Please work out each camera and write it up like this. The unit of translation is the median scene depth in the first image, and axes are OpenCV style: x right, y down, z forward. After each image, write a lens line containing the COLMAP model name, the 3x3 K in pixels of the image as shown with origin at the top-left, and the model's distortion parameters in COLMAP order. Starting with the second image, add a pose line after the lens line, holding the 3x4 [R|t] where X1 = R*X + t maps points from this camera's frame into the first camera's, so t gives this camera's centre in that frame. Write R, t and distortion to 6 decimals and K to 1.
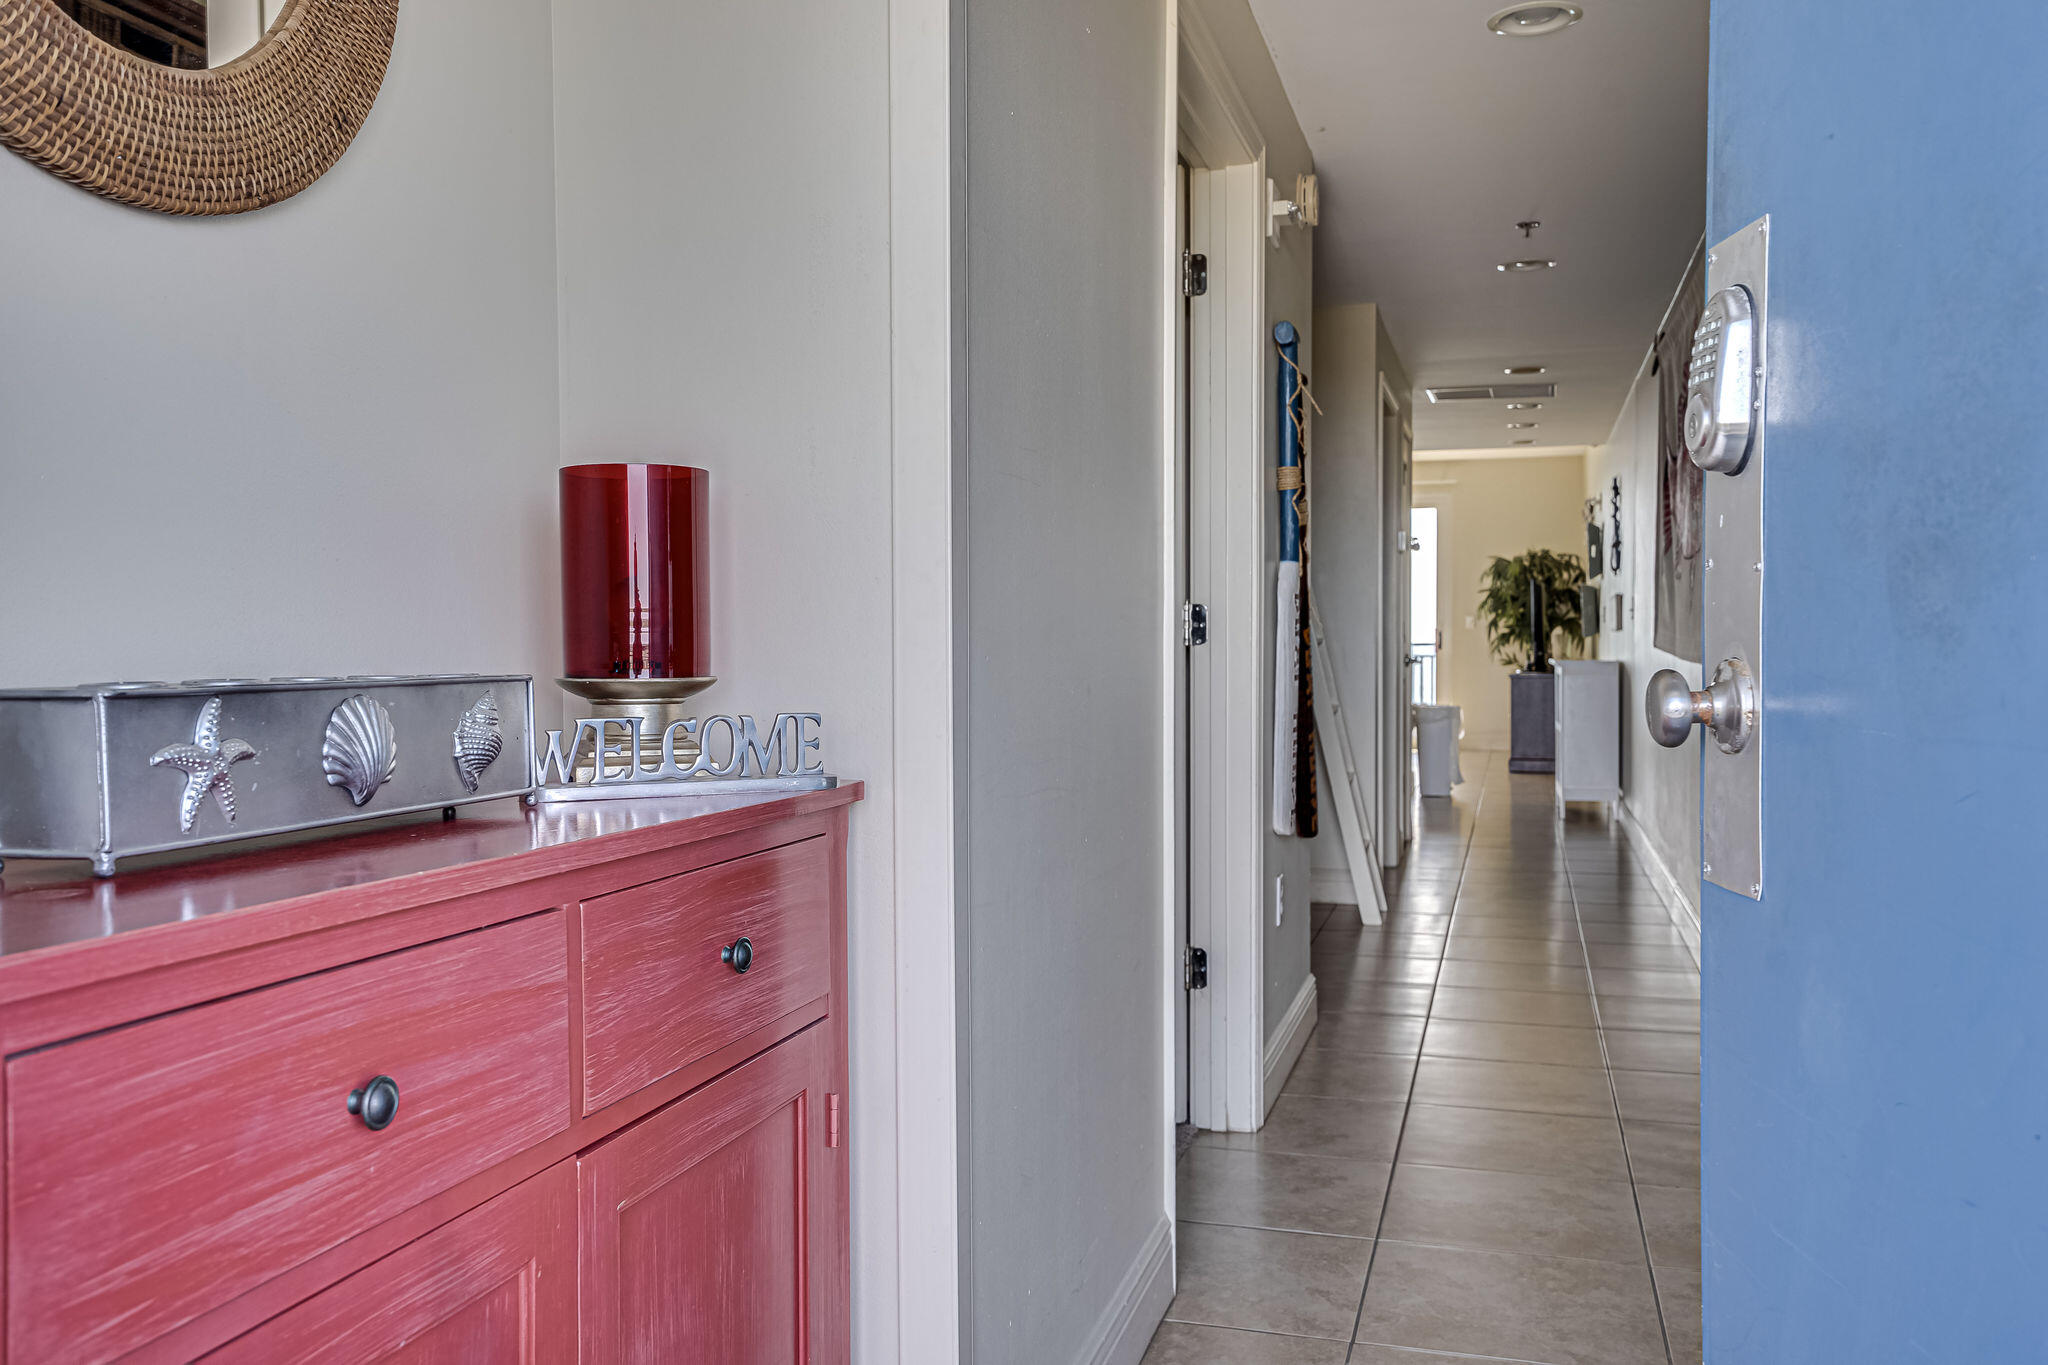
lens RADIAL K [[1484.7, 0, 1015.3], [0, 1484.7, 684.7], [0, 0, 1]] dist [0.000349, -0.001548]
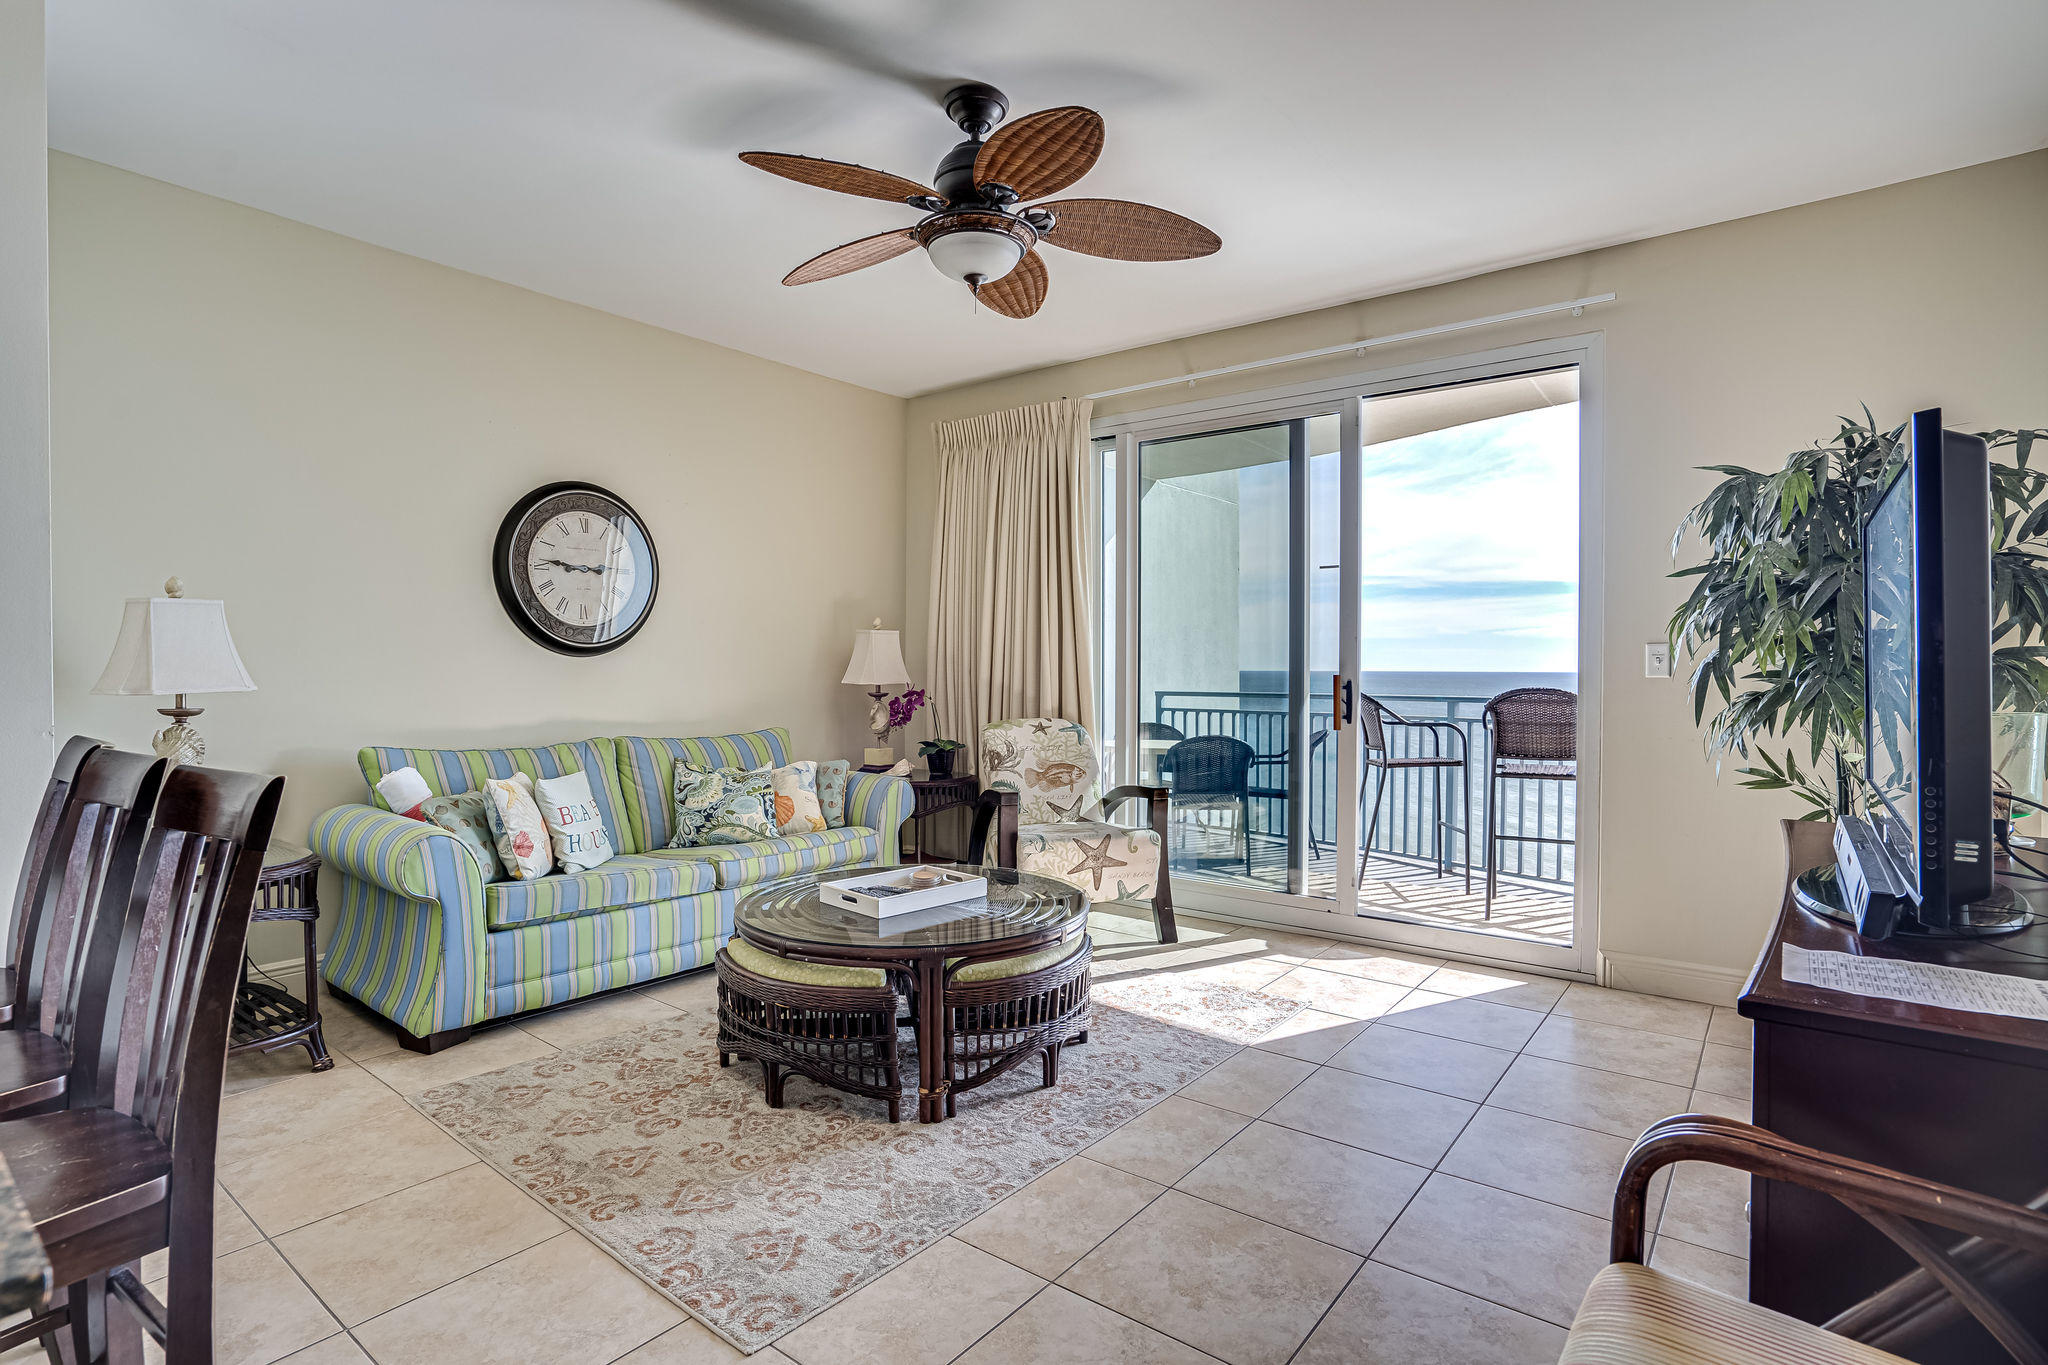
lens RADIAL K [[1017.5, 0, 1017.9], [0, 1017.5, 677.4], [0, 0, 1]] dist [-0.011798, 0.002997]
pose [[0.947317, 0.006456, -0.320234, 0.249590], [-0.014727, 0.999617, -0.023415, -0.031950], [0.319960, 0.026898, 0.947049, 0.744712]]
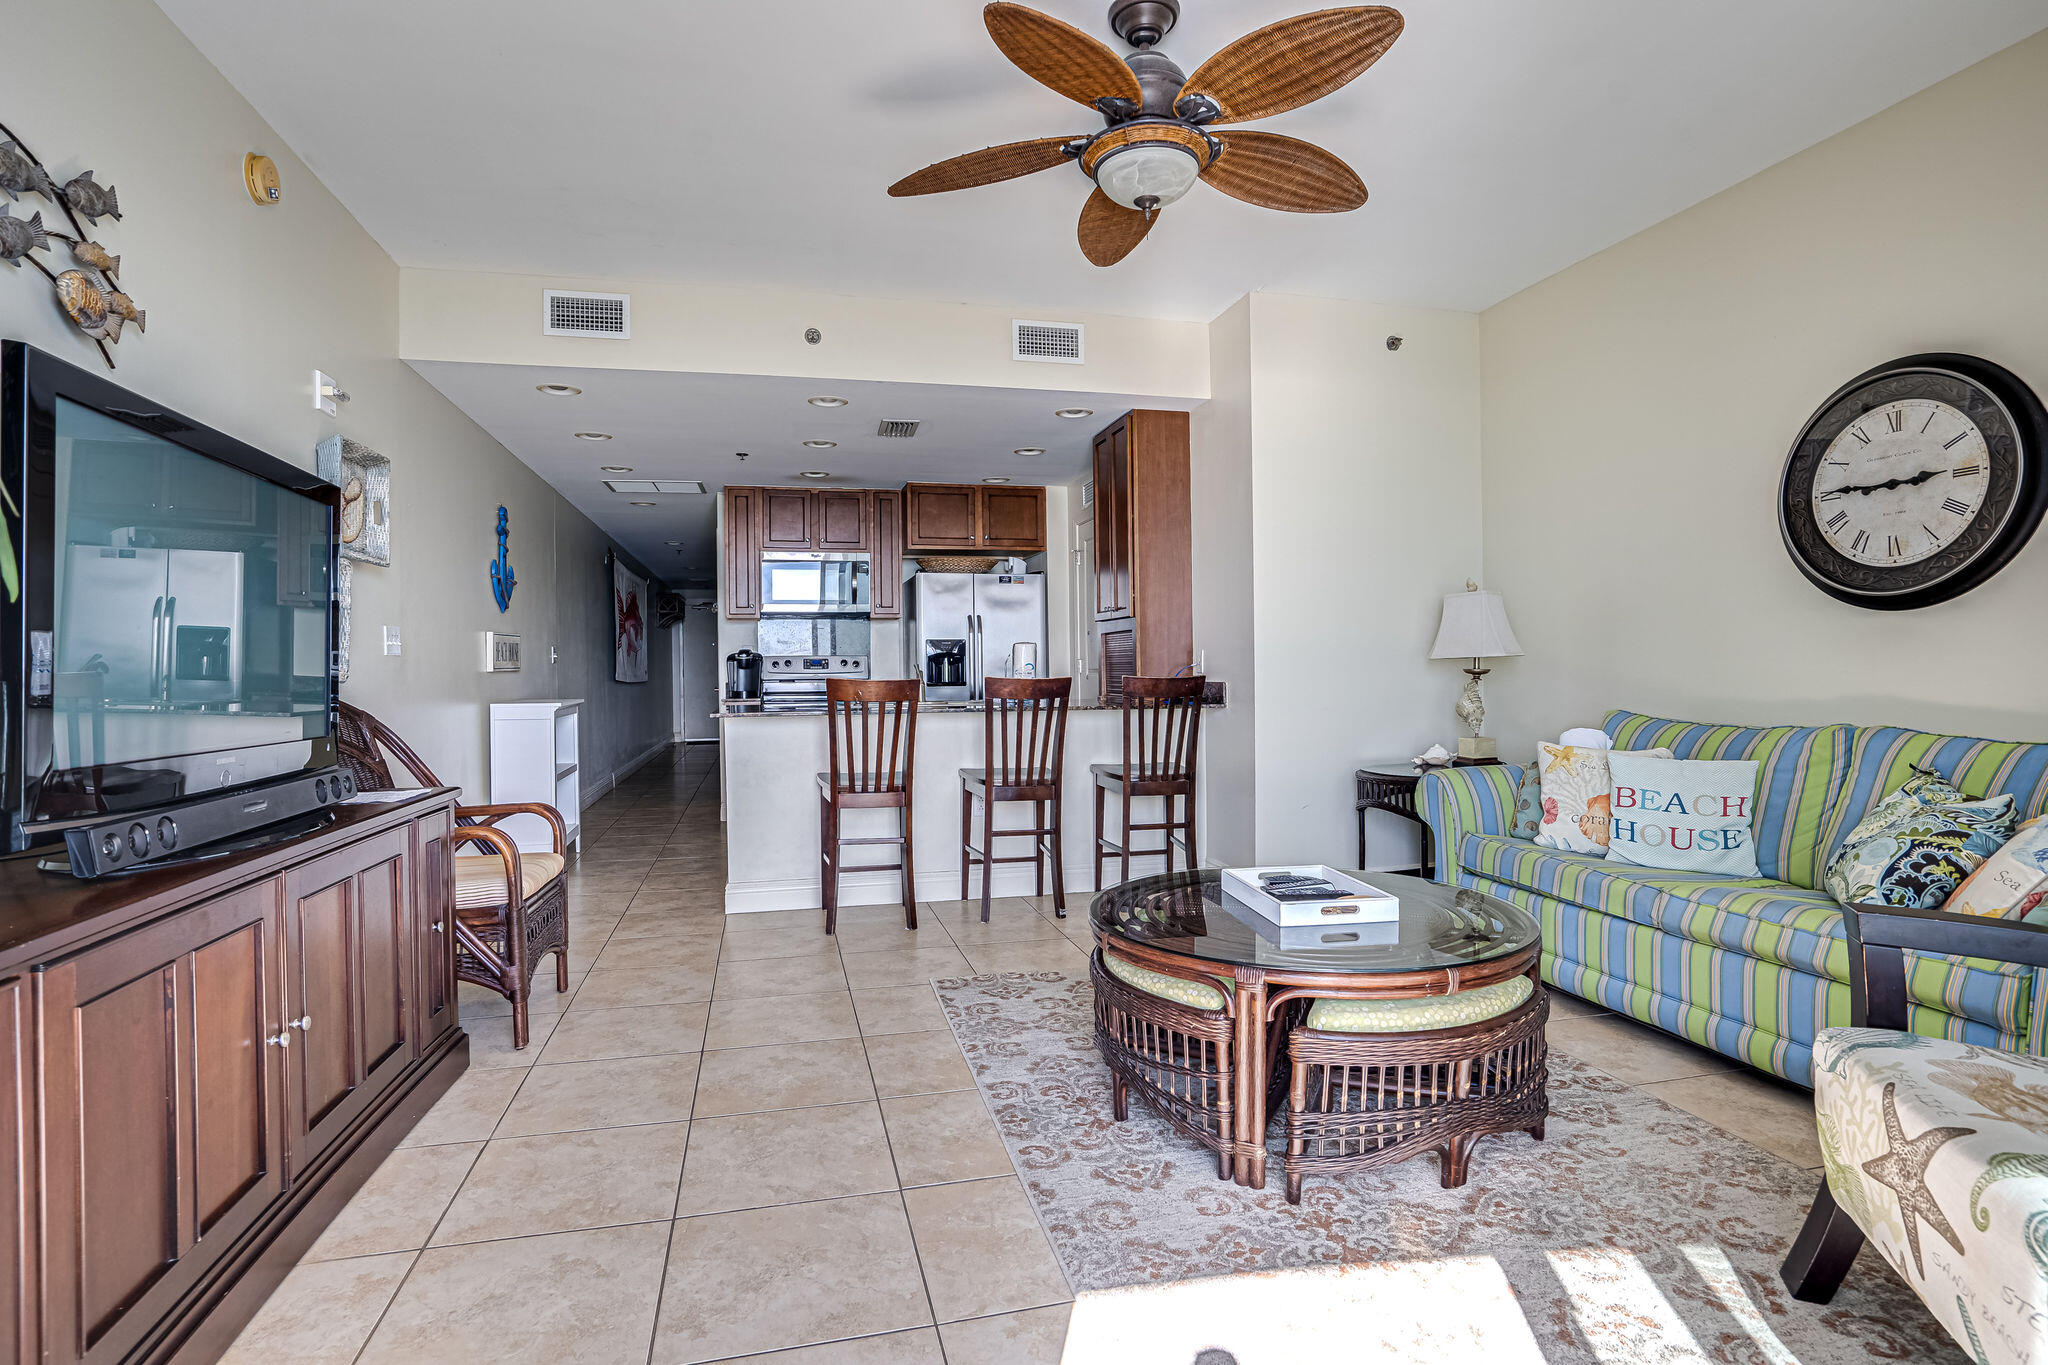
lens RADIAL K [[1082.2, 0, 1039.1], [0, 1082.2, 665.7], [0, 0, 1]] dist [-0.001214, 0.001613]
pose [[-0.840540, 0.005079, -0.541726, 0.303765], [-0.008039, 0.999729, 0.021846, -0.035581], [0.541690, 0.022718, -0.840271, 1.105192]]
